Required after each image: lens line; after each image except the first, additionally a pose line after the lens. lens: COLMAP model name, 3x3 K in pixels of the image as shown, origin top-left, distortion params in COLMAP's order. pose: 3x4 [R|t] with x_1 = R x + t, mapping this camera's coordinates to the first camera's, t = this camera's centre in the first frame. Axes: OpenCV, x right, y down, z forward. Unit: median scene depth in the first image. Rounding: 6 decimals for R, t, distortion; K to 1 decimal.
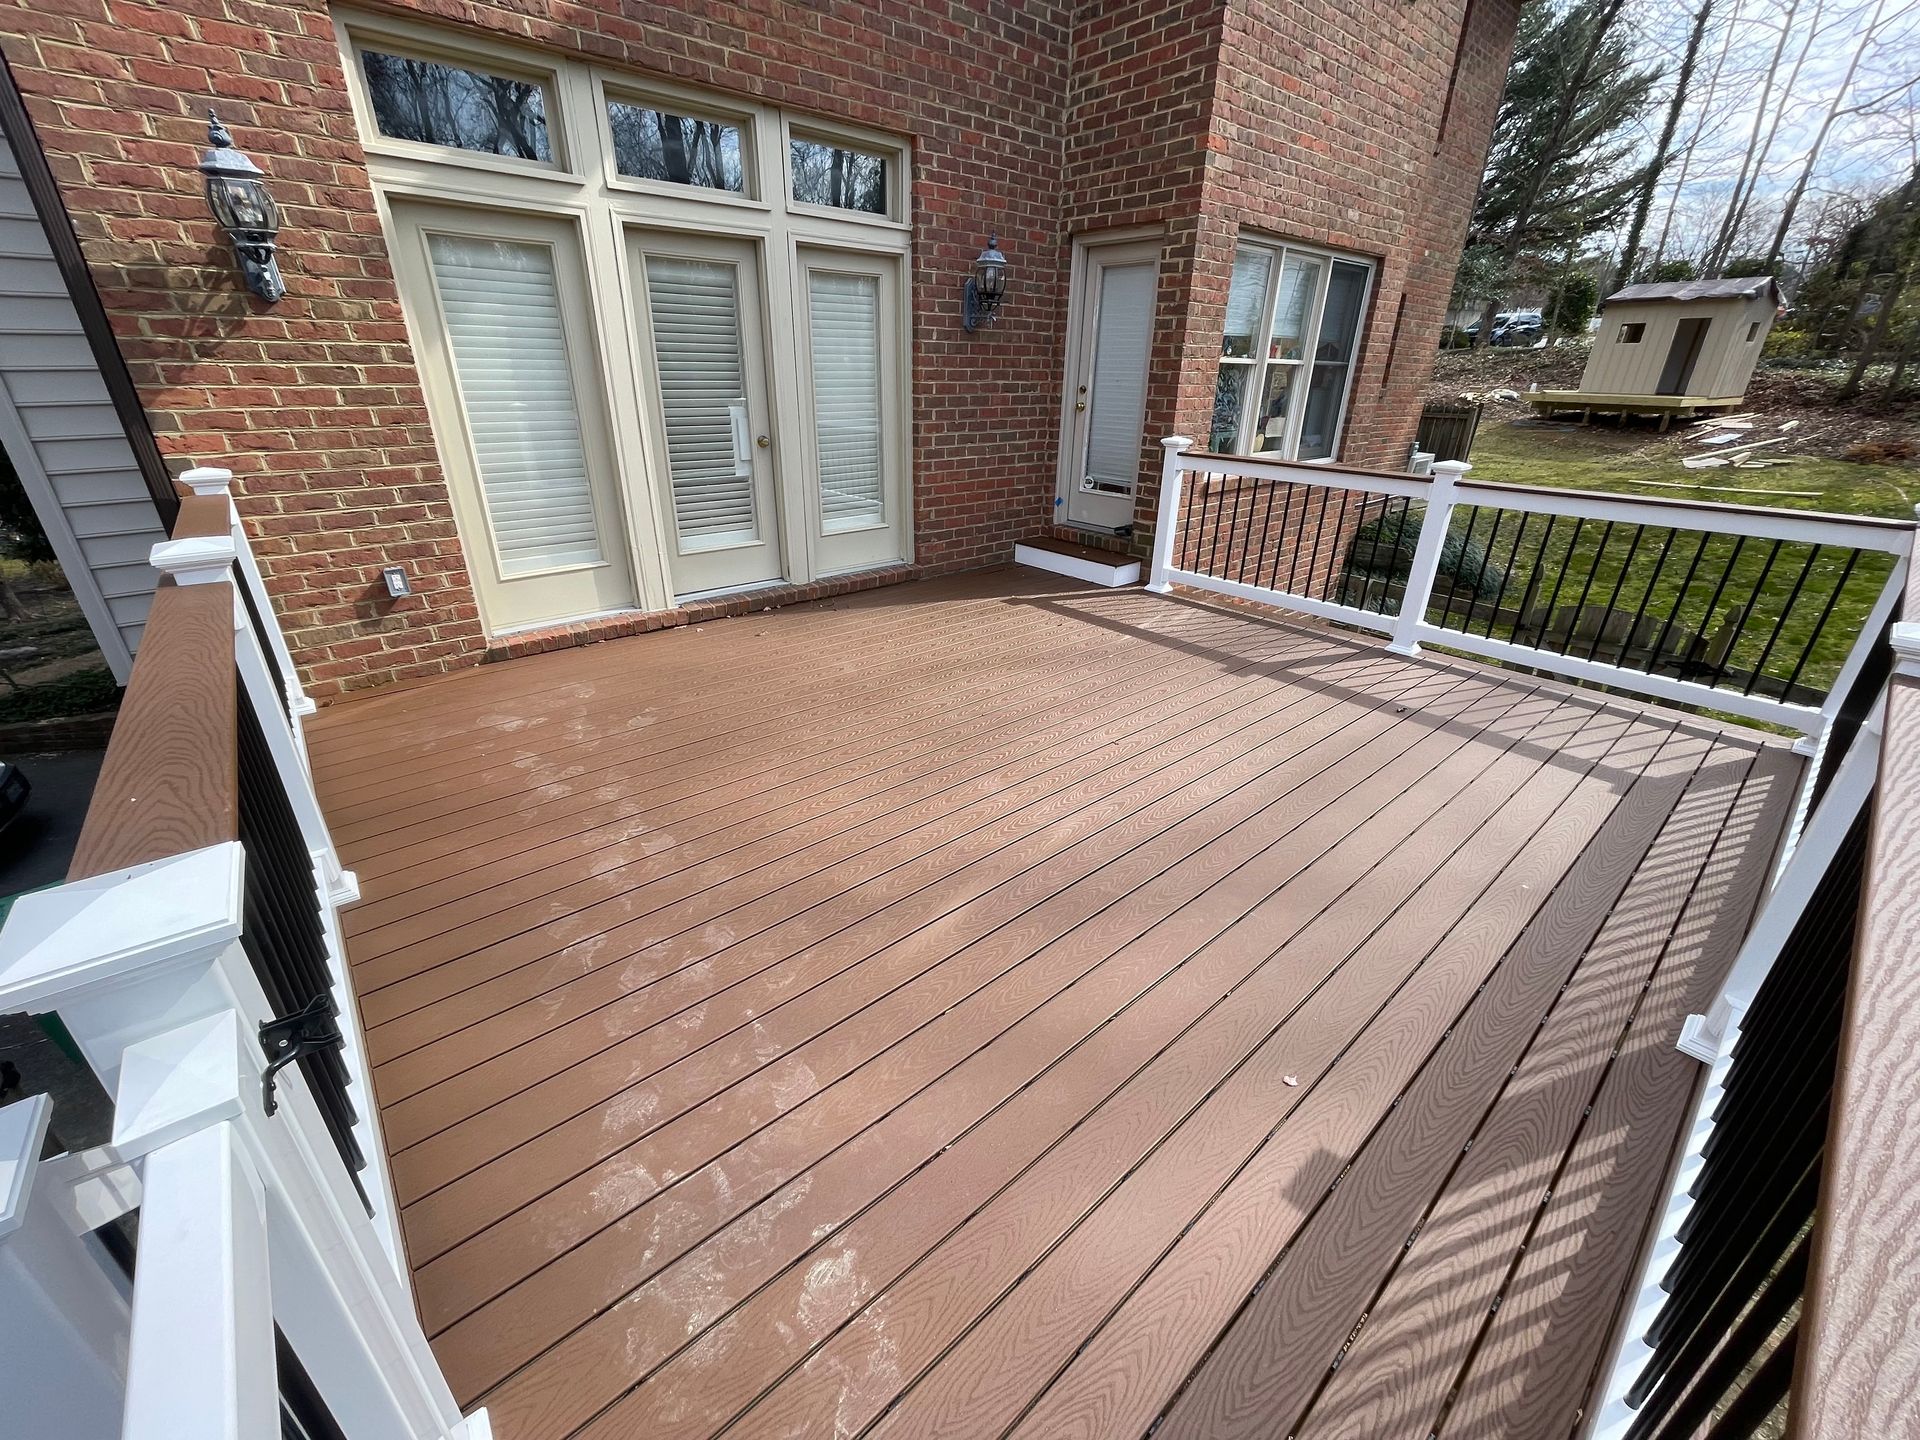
lens RADIAL K [[780.5, 0, 955.1], [0, 780.5, 715.9], [0, 0, 1]] dist [-0.009507, 0.005735]
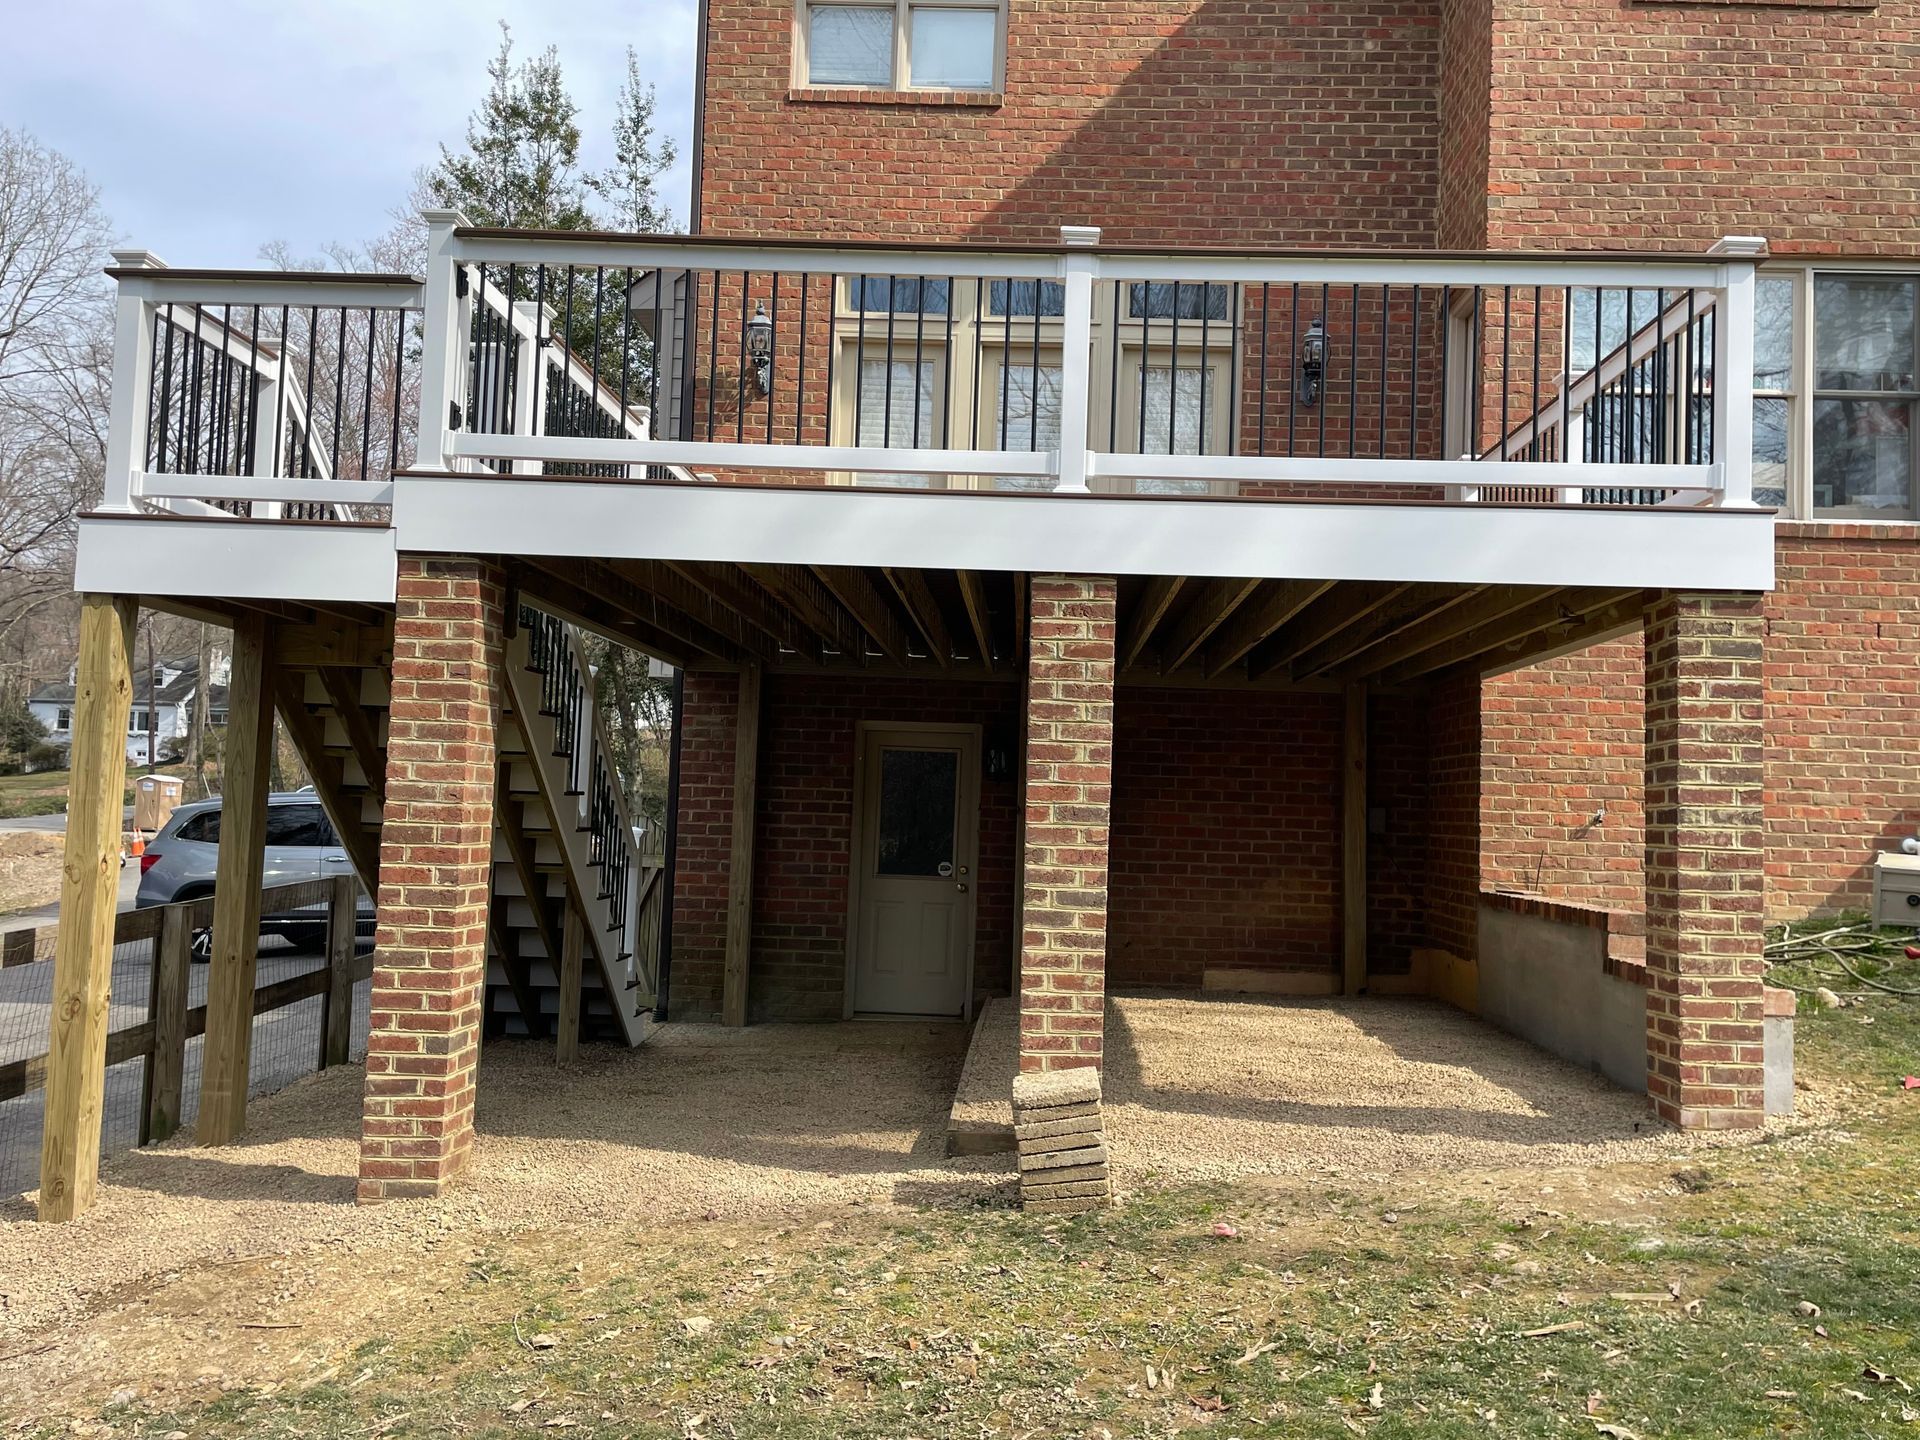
lens RADIAL K [[1549.5, 0, 1002.0], [0, 1549.5, 696.2], [0, 0, 1]] dist [0.048881, -0.057649]
pose [[0.741638, -0.048645, -0.669034, 1.312973], [-0.290525, 0.875679, -0.385722, 0.906597], [0.604622, 0.480437, 0.635305, -0.409408]]
